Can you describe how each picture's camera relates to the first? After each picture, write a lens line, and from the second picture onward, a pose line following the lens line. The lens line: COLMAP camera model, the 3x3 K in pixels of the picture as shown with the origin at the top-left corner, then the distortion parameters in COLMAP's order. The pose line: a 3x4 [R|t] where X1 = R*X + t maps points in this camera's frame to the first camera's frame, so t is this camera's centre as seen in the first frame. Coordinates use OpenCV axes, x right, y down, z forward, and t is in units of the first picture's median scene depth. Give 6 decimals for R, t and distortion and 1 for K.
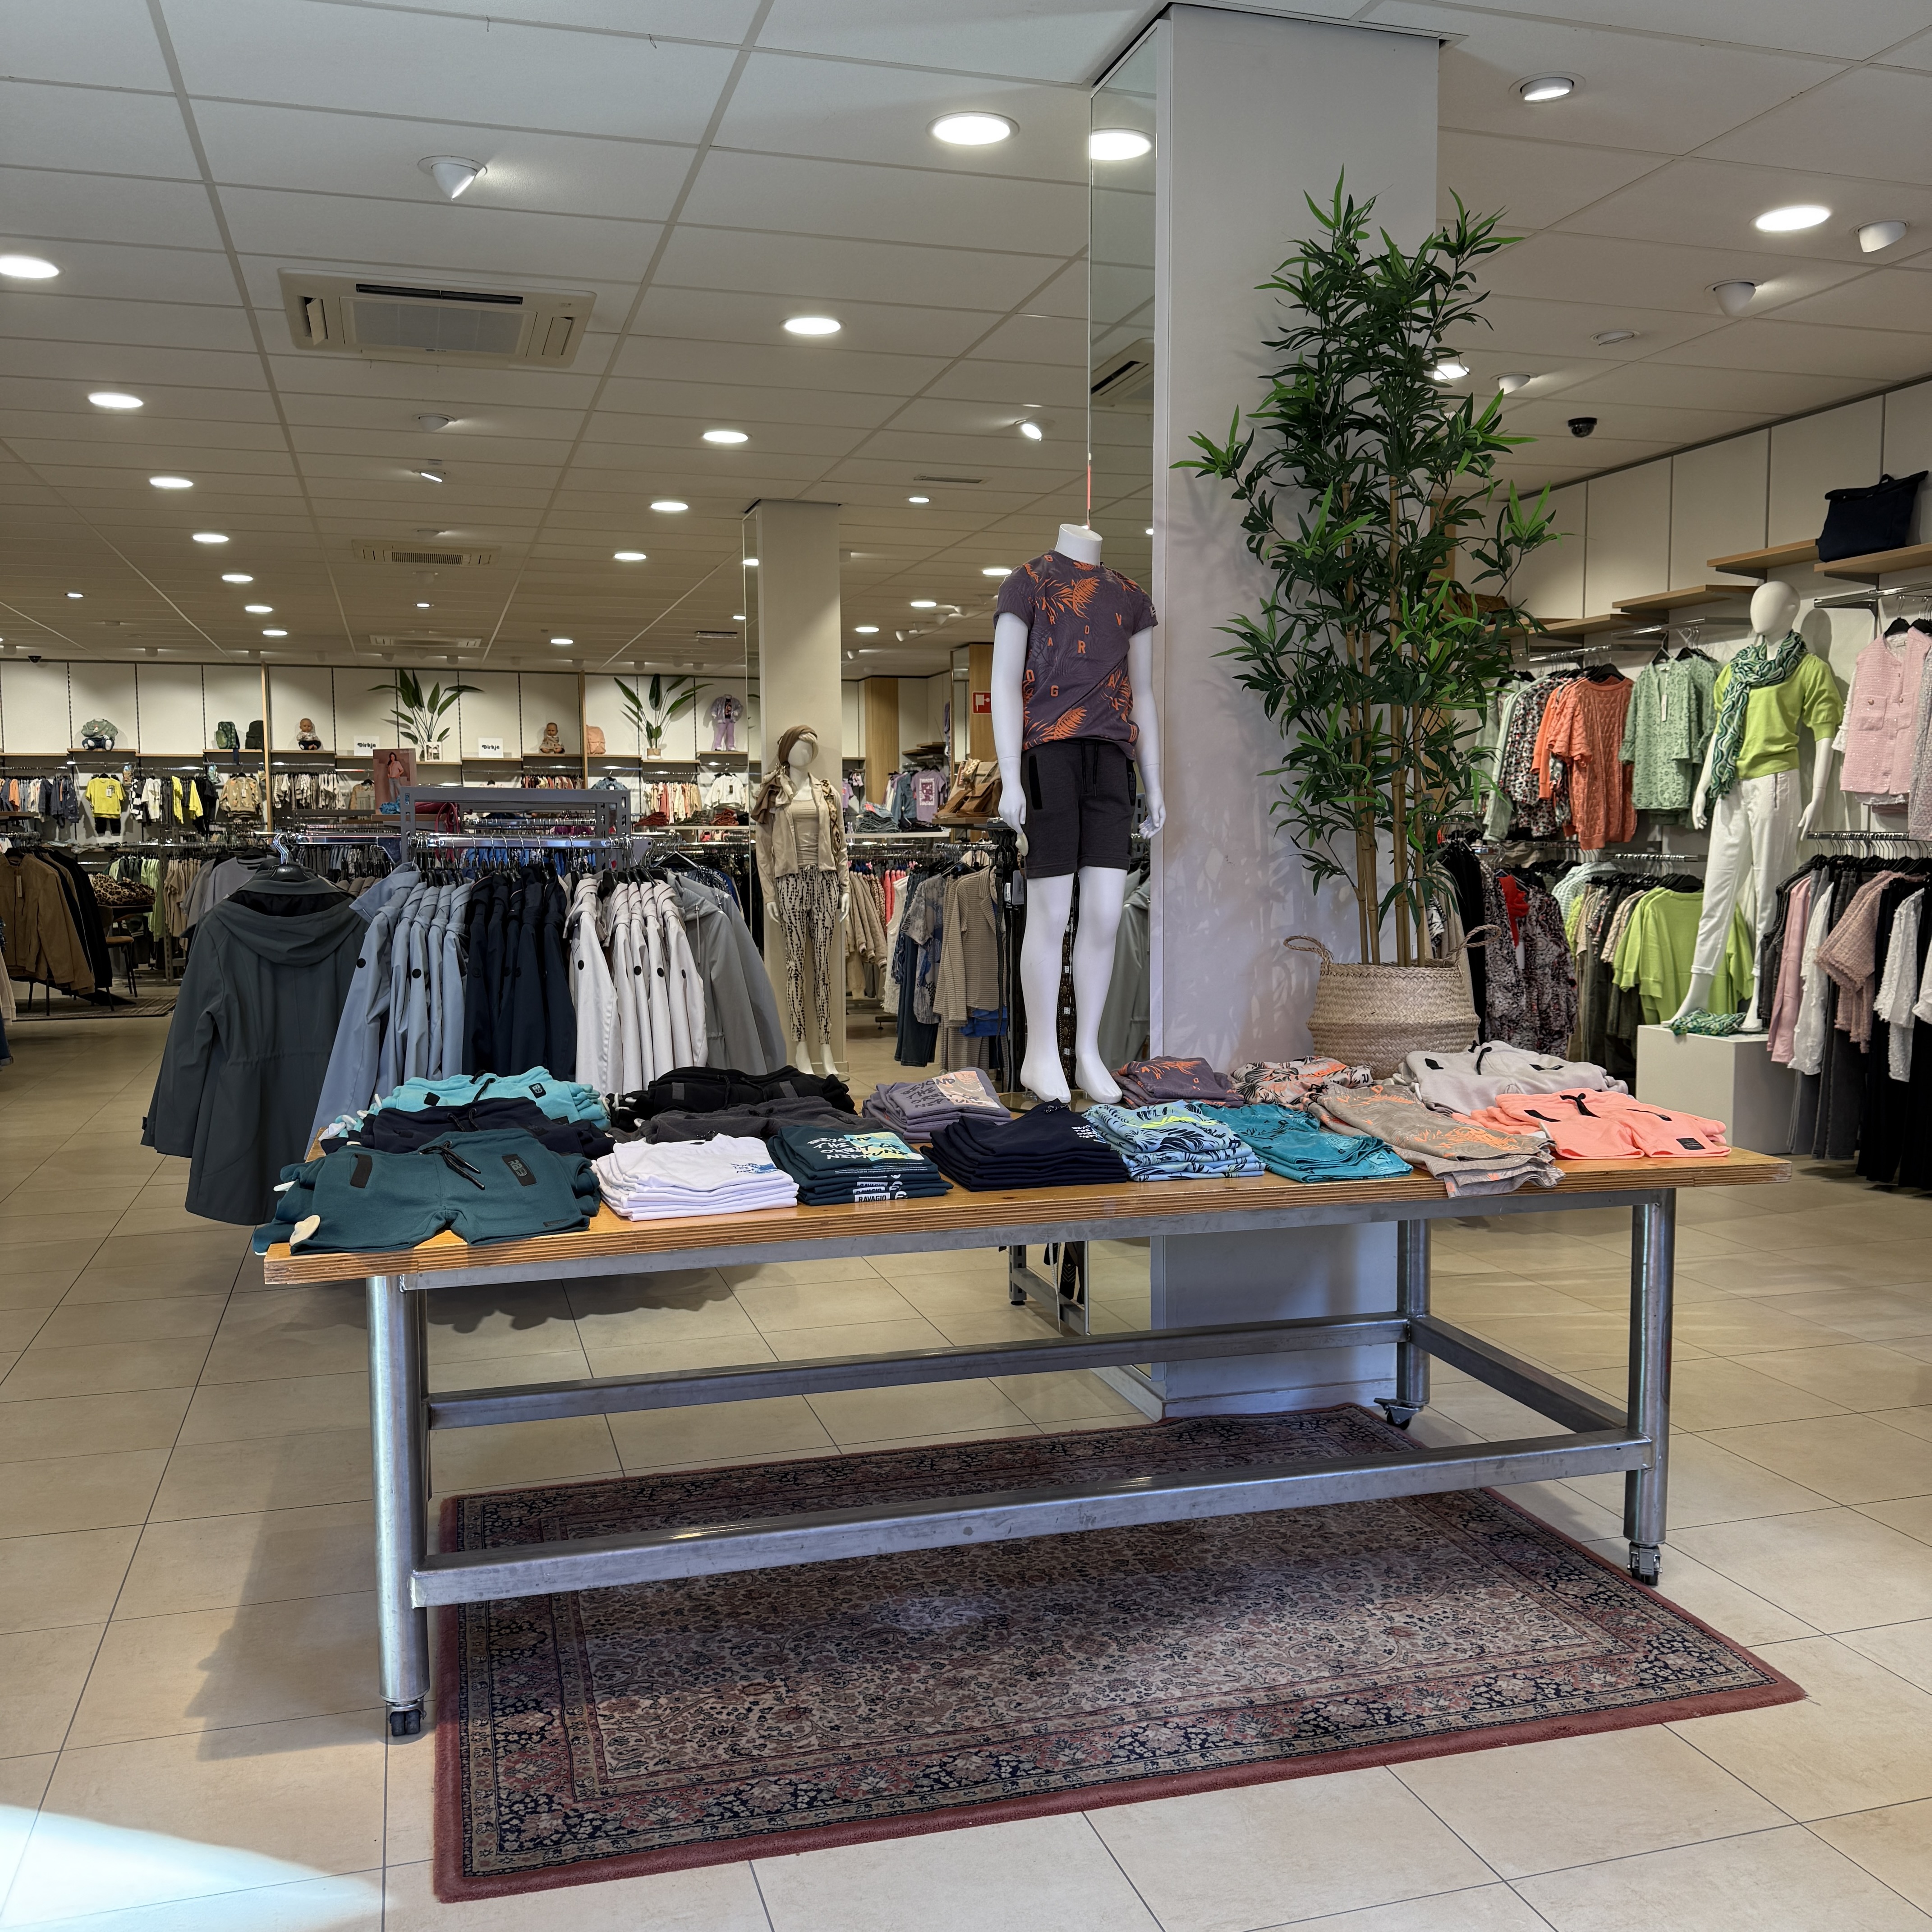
lens RADIAL K [[1818.7, 0, 966.6], [0, 1818.7, 978.8], [0, 0, 1]] dist [-0.003494, 0.000000]
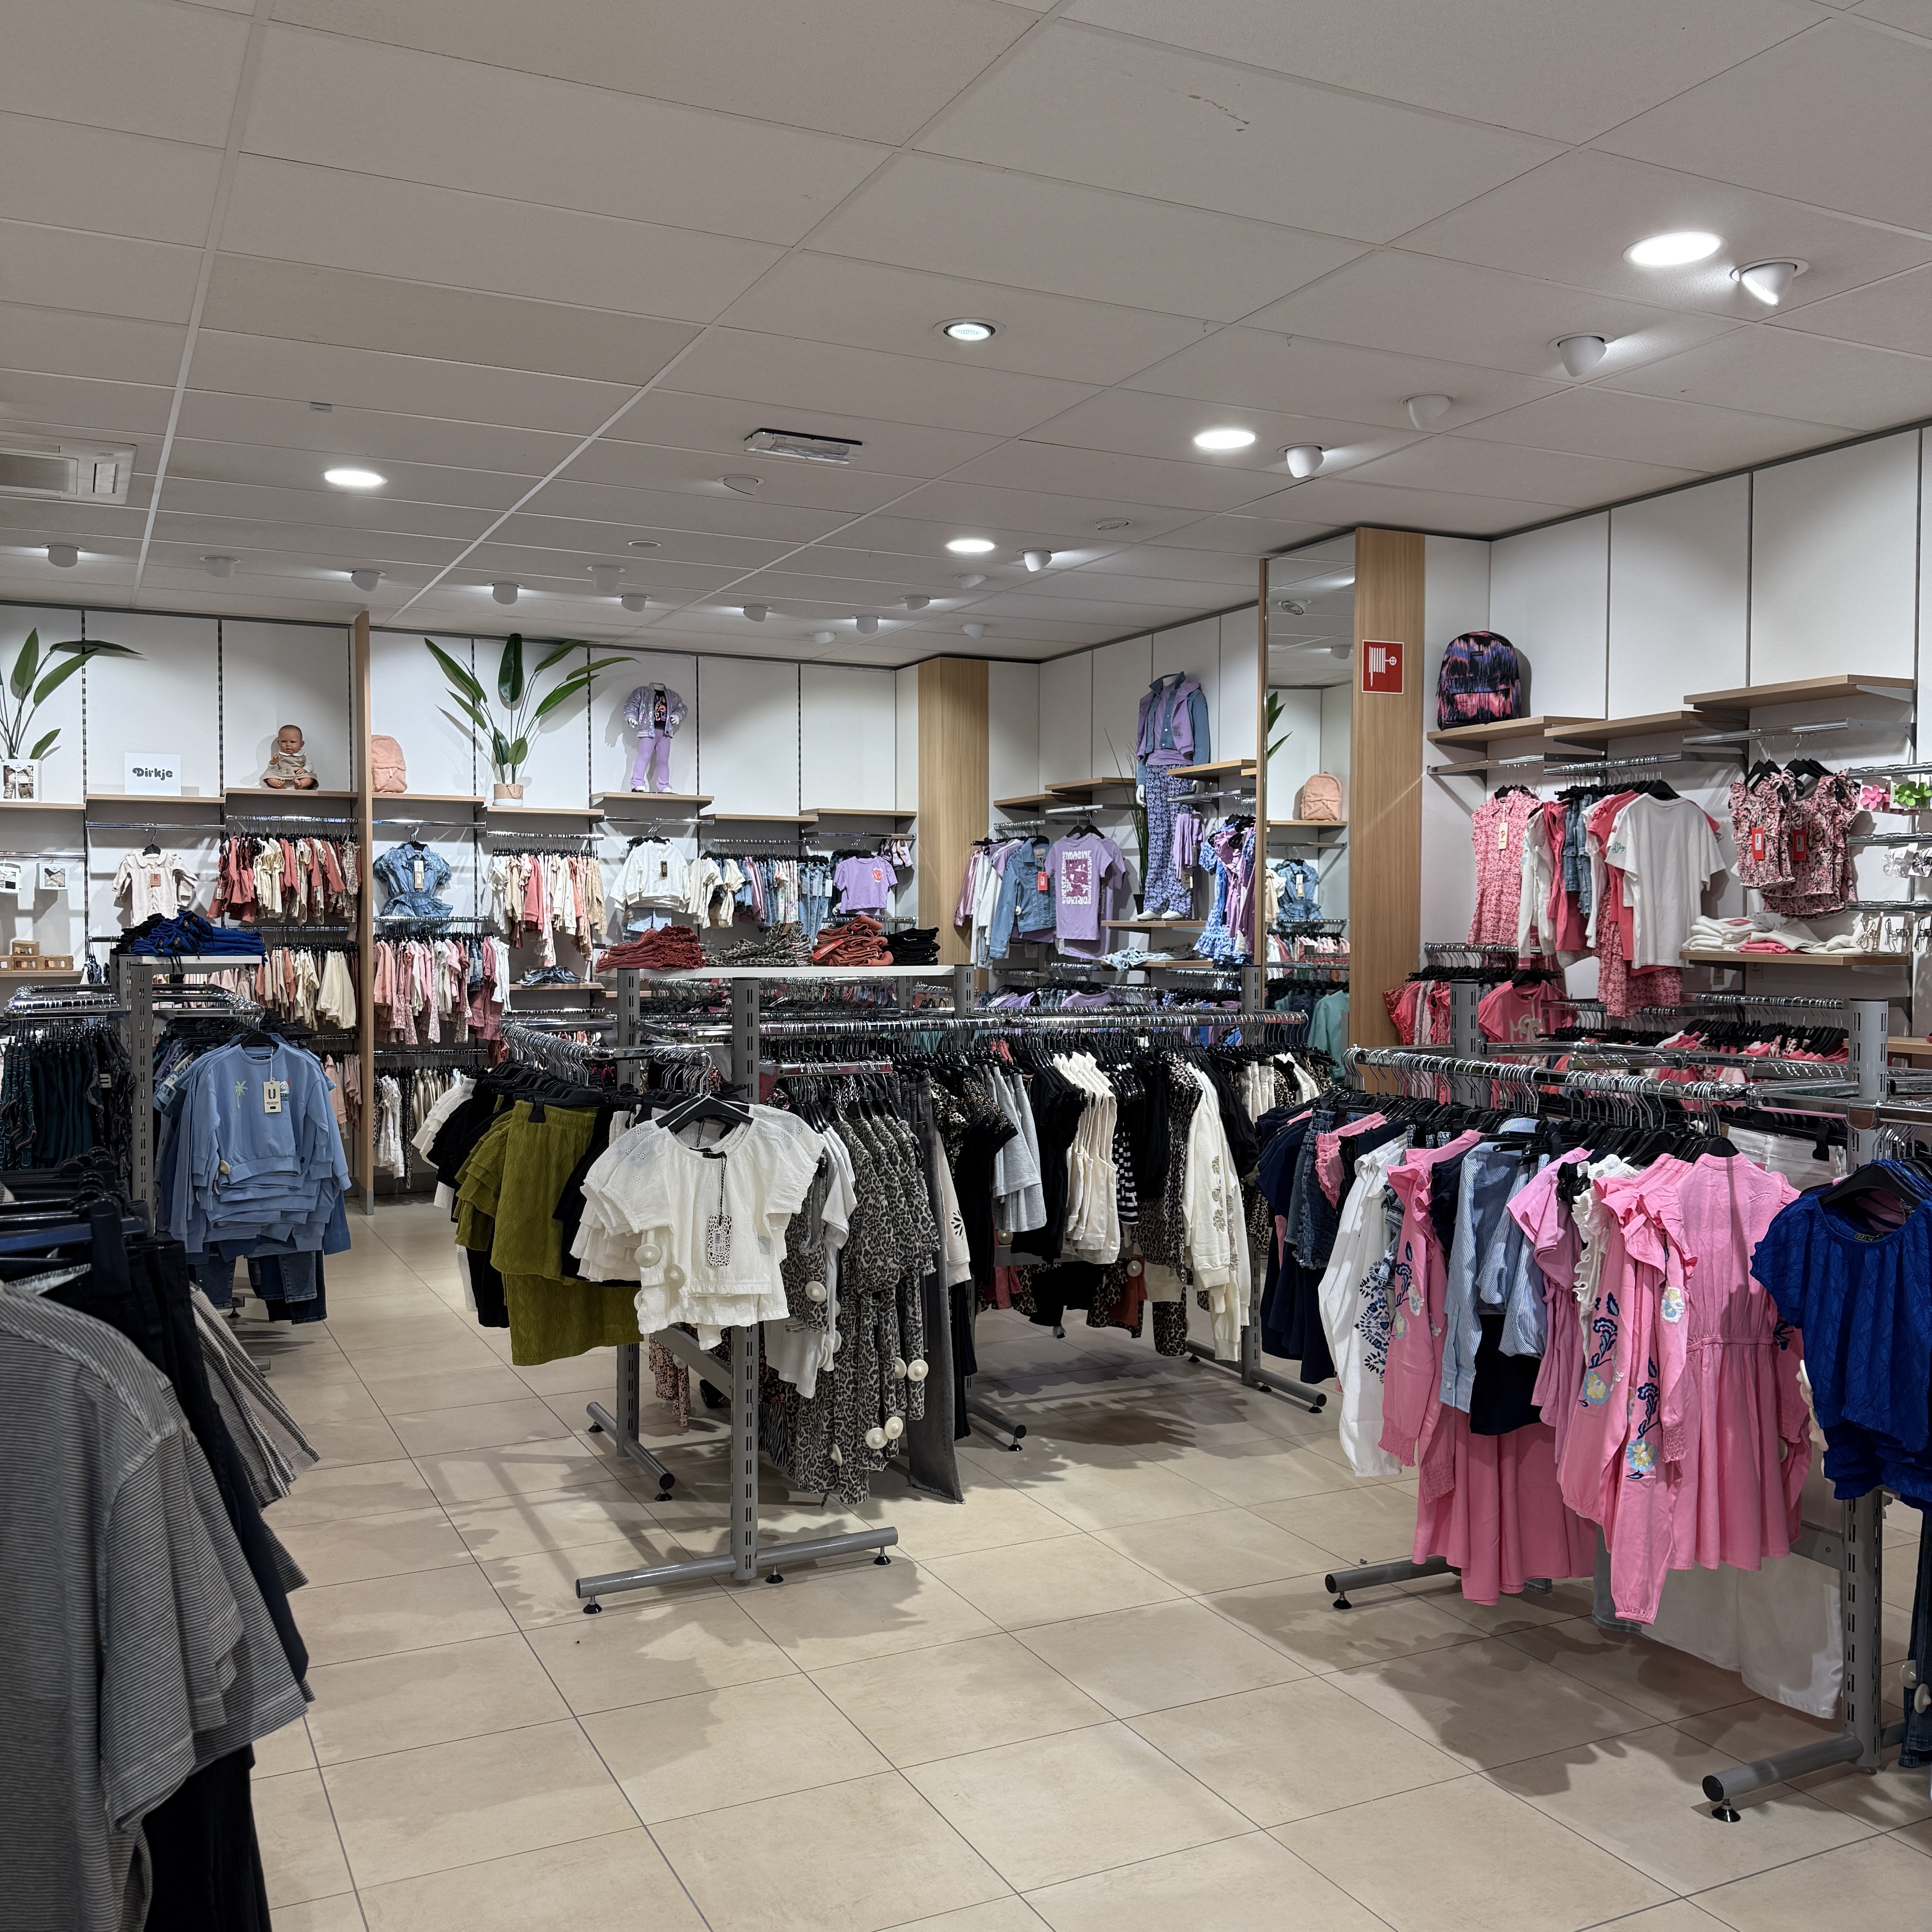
lens RADIAL K [[1818.7, 0, 965.4], [0, 1818.7, 946.9], [0, 0, 1]] dist [-0.003494, 0.000000]
pose [[0.987010, 0.004126, 0.160607, -0.129343], [0.007318, 0.997478, -0.070597, -0.048132], [-0.160493, 0.070855, 0.984491, 0.505305]]
